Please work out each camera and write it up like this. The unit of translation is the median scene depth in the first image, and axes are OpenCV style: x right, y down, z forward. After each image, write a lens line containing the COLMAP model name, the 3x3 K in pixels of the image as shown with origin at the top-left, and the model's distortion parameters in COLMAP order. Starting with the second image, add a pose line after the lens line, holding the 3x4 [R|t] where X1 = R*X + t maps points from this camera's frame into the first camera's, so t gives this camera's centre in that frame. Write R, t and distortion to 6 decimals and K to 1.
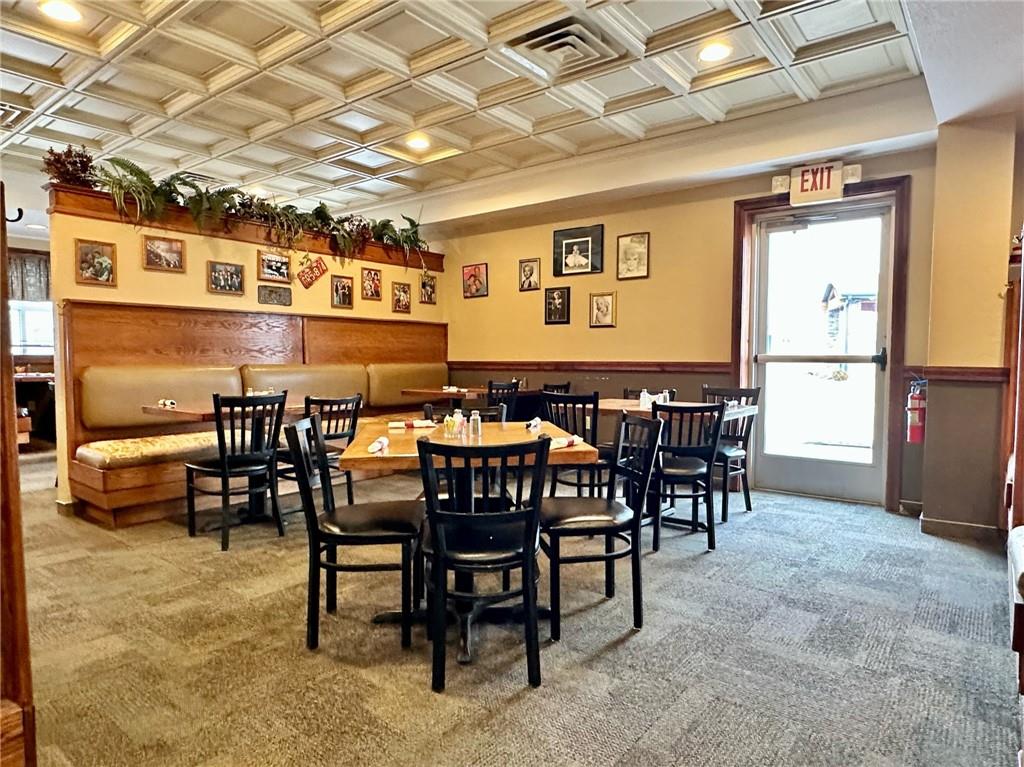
lens RADIAL K [[622.2, 0, 513.4], [0, 622.2, 389.6], [0, 0, 1]] dist [-0.005036, 0.003051]
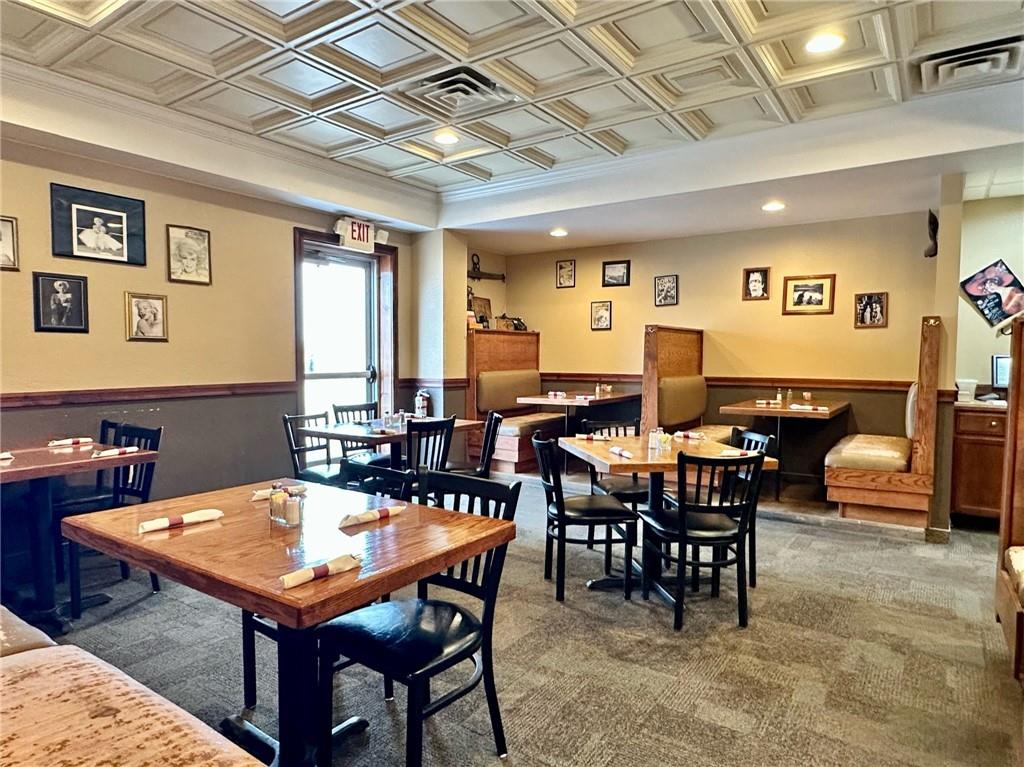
lens RADIAL K [[622.2, 0, 511.8], [0, 622.2, 381.0], [0, 0, 1]] dist [-0.005036, 0.003051]
pose [[-0.058418, -0.046023, 0.997231, -0.785641], [0.050819, 0.997504, 0.049013, -0.084917], [-0.996998, 0.053542, -0.055933, 0.776927]]
